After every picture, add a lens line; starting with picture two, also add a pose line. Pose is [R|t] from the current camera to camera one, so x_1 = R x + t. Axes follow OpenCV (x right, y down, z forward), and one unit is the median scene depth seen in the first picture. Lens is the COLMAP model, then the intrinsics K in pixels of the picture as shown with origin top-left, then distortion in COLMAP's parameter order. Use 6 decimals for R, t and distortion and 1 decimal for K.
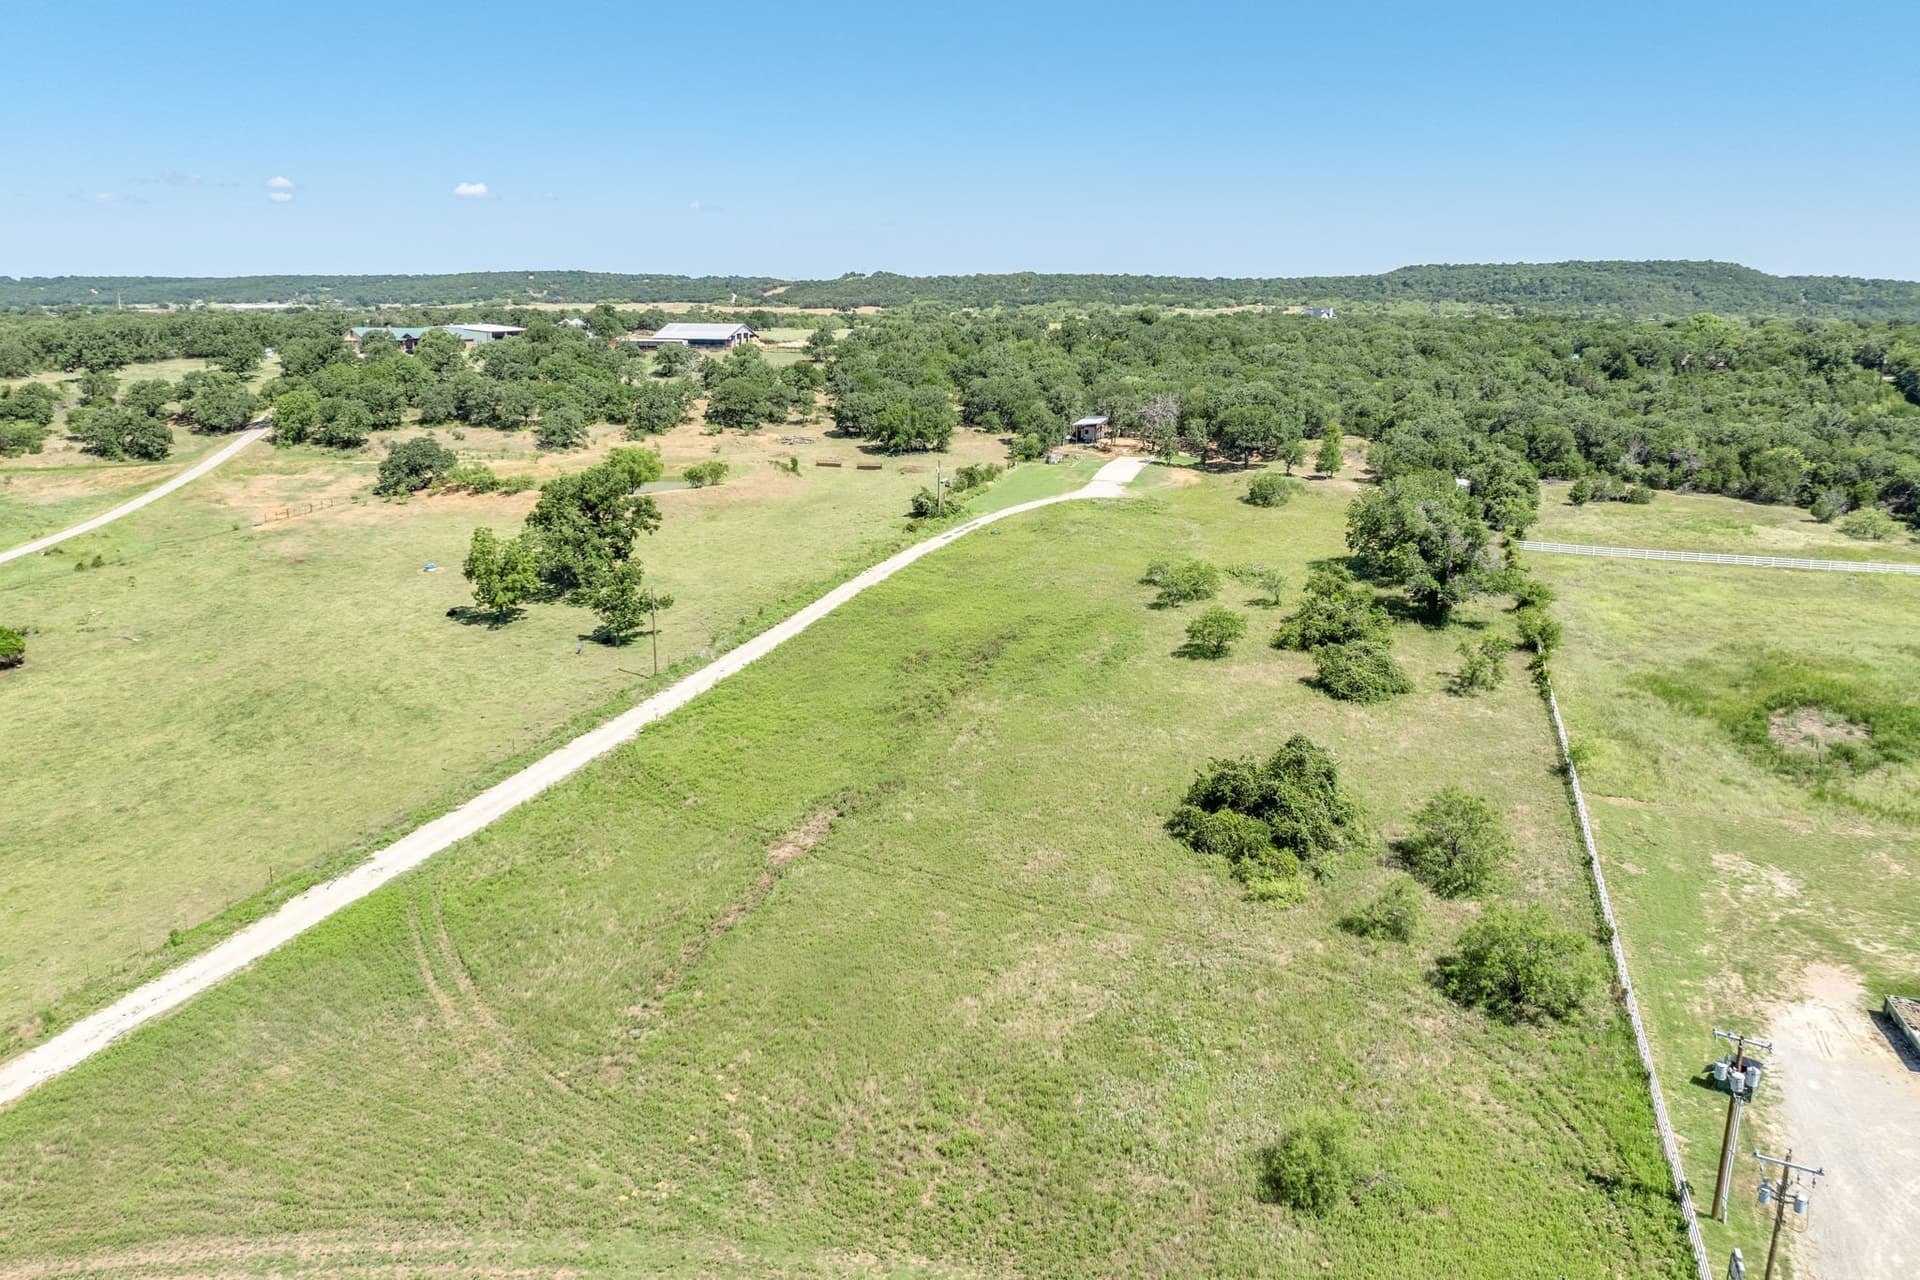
lens RADIAL K [[1339.1, 0, 963.3], [0, 1339.1, 626.6], [0, 0, 1]] dist [-0.045455, 0.010383]
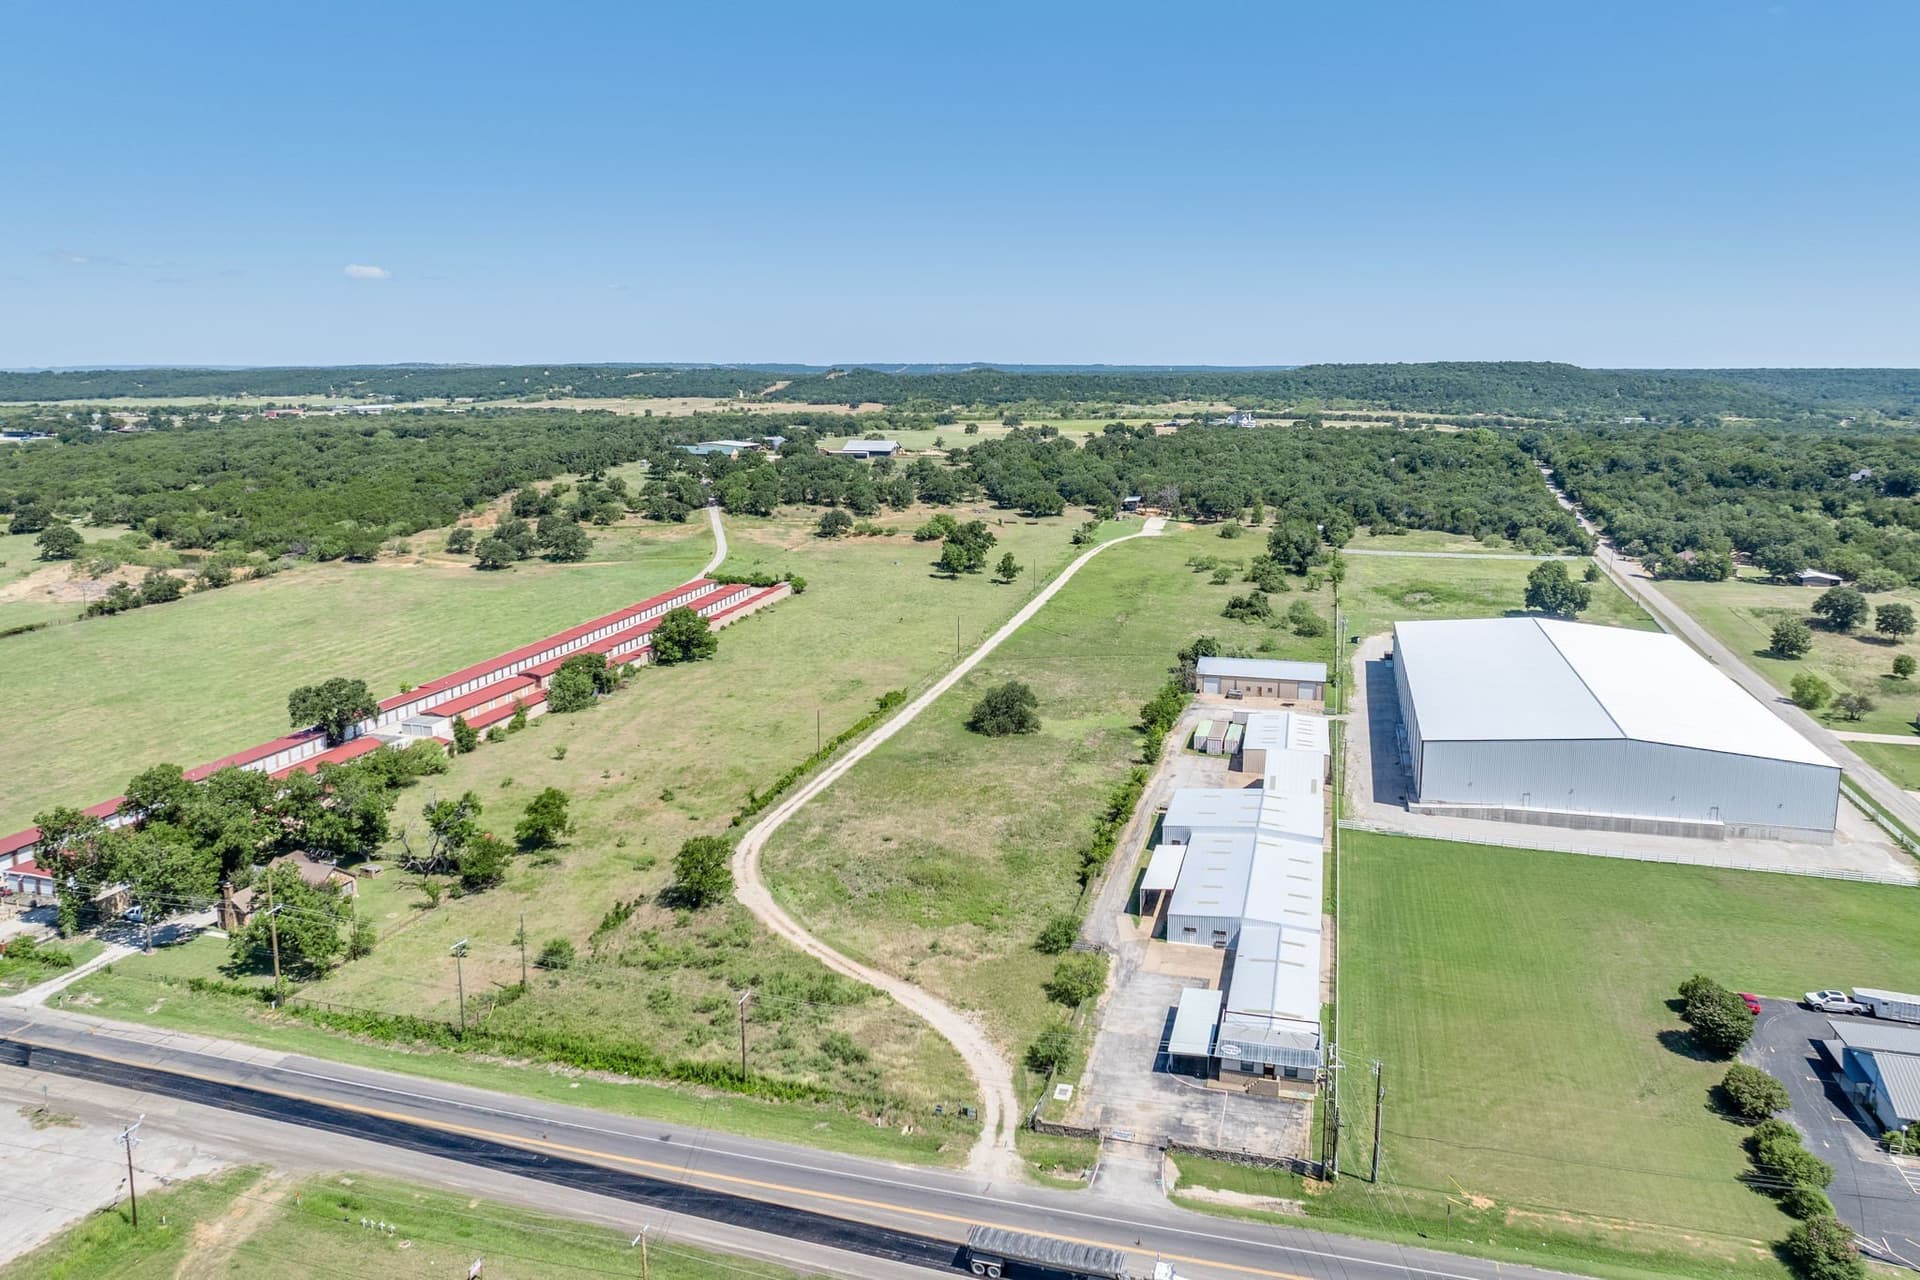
lens RADIAL K [[1339.1, 0, 960.1], [0, 1339.1, 629.5], [0, 0, 1]] dist [-0.045455, 0.010383]
pose [[0.998336, -0.014126, 0.055902, -0.274693], [0.017044, 0.998499, -0.052057, 0.134245], [-0.055083, 0.052923, 0.997078, -0.929040]]
